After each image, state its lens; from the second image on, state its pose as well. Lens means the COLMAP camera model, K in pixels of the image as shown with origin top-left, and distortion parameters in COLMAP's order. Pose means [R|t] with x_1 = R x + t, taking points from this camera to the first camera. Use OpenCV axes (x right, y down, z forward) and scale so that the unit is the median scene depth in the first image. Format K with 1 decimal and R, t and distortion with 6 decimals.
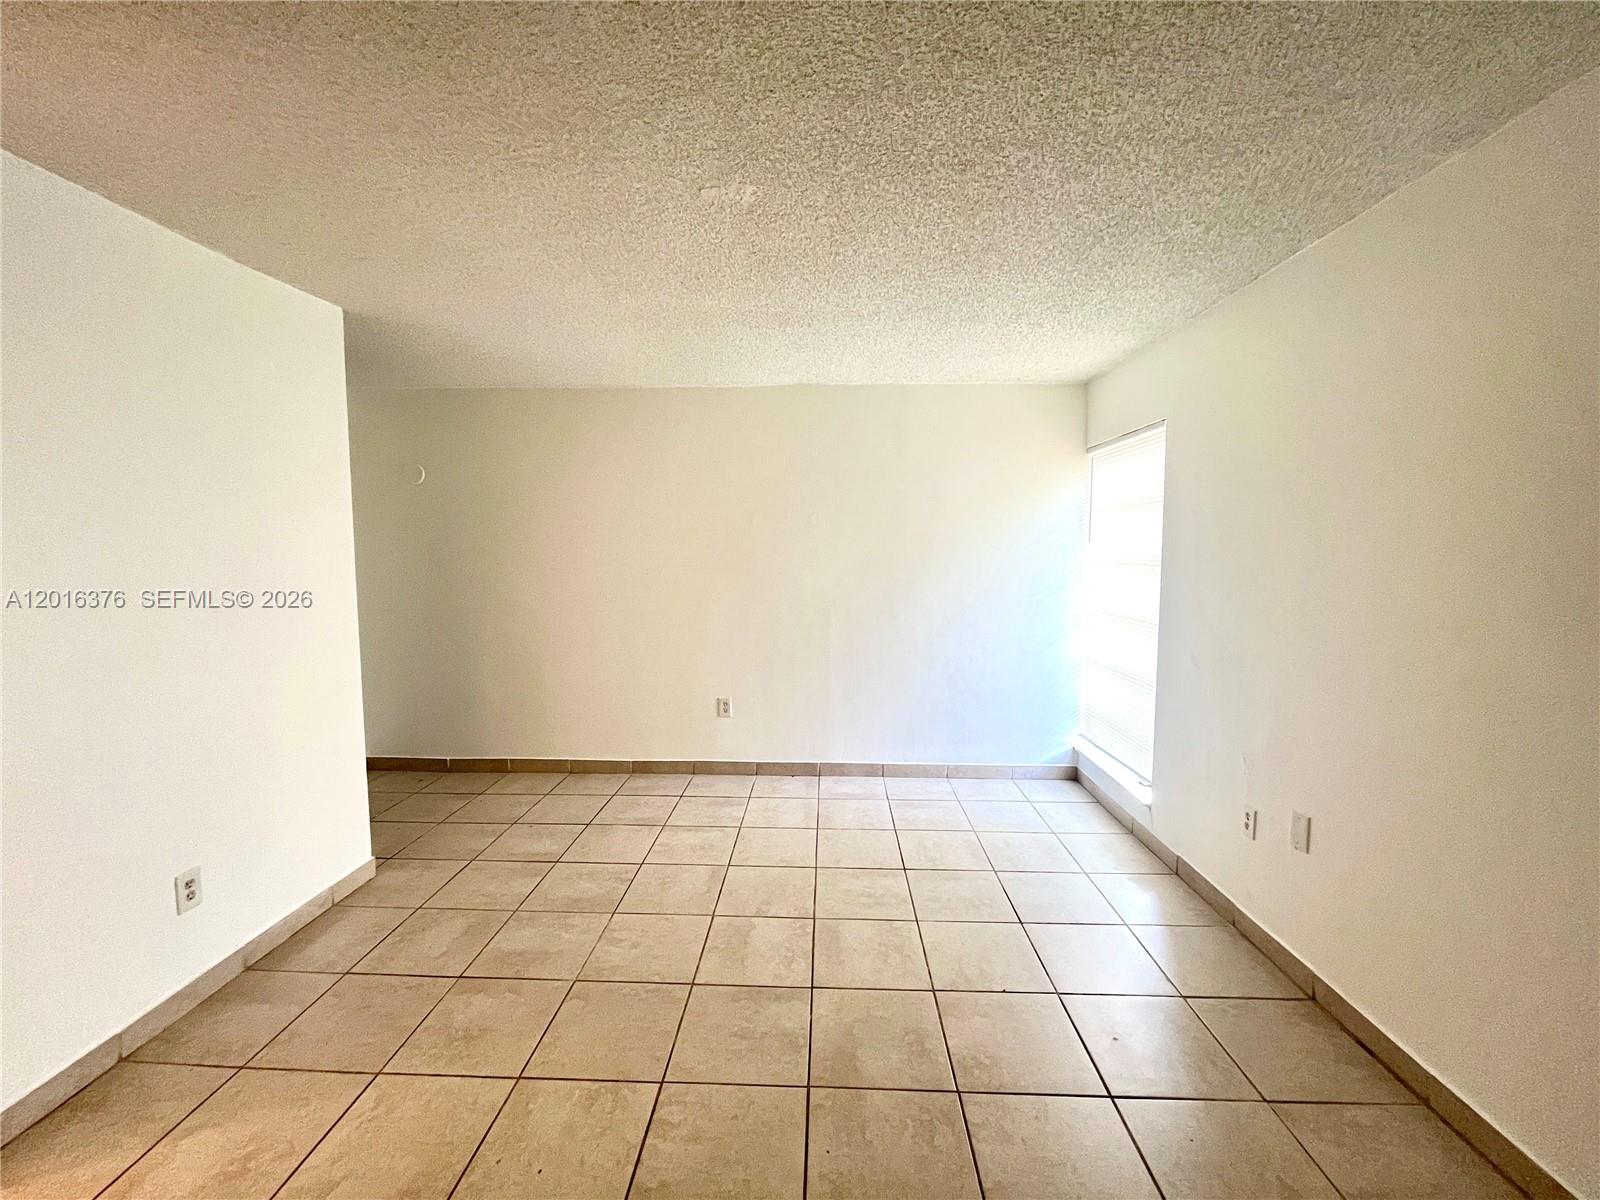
lens RADIAL K [[650.0, 0, 798.7], [0, 650.0, 599.1], [0, 0, 1]] dist [0.000276, -0.000303]
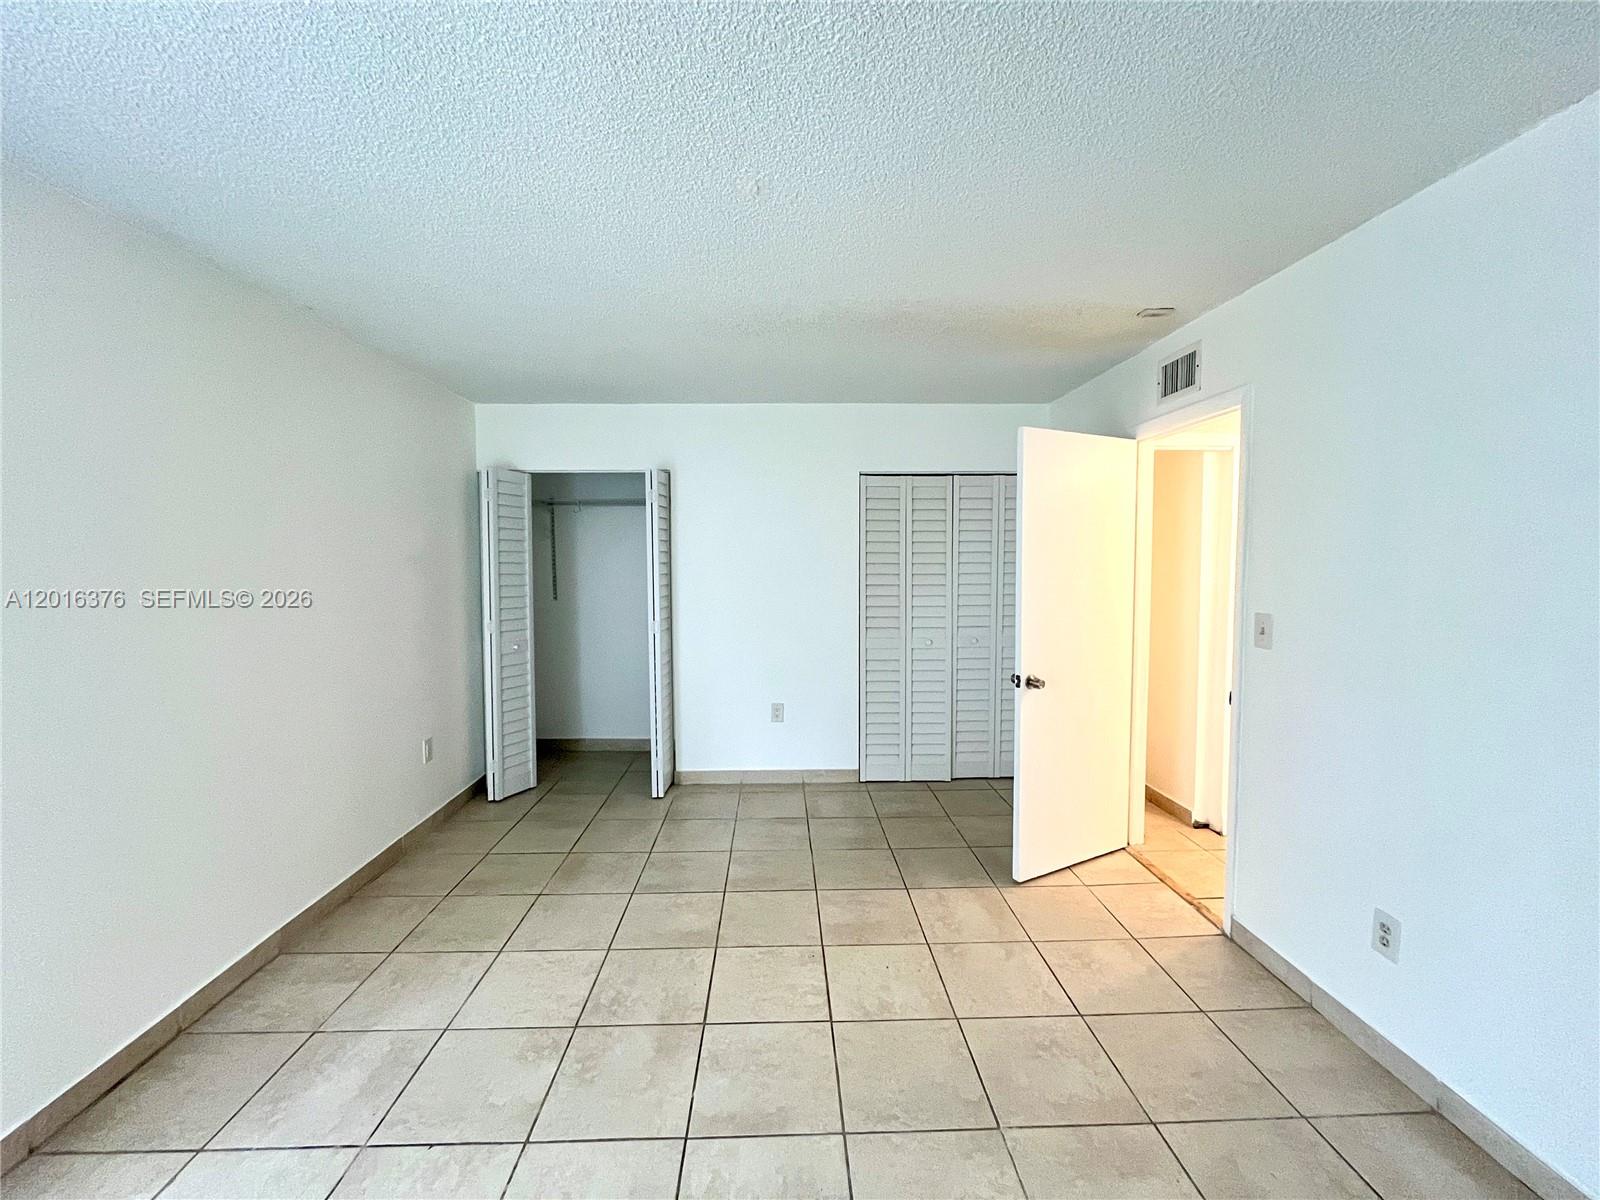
lens RADIAL K [[650.0, 0, 797.4], [0, 650.0, 596.7], [0, 0, 1]] dist [0.000276, -0.000303]
pose [[-0.997315, 0.015800, -0.071499, -0.074297], [0.005838, 0.990493, 0.137442, -0.155870], [0.072991, 0.136656, -0.987926, 1.917072]]
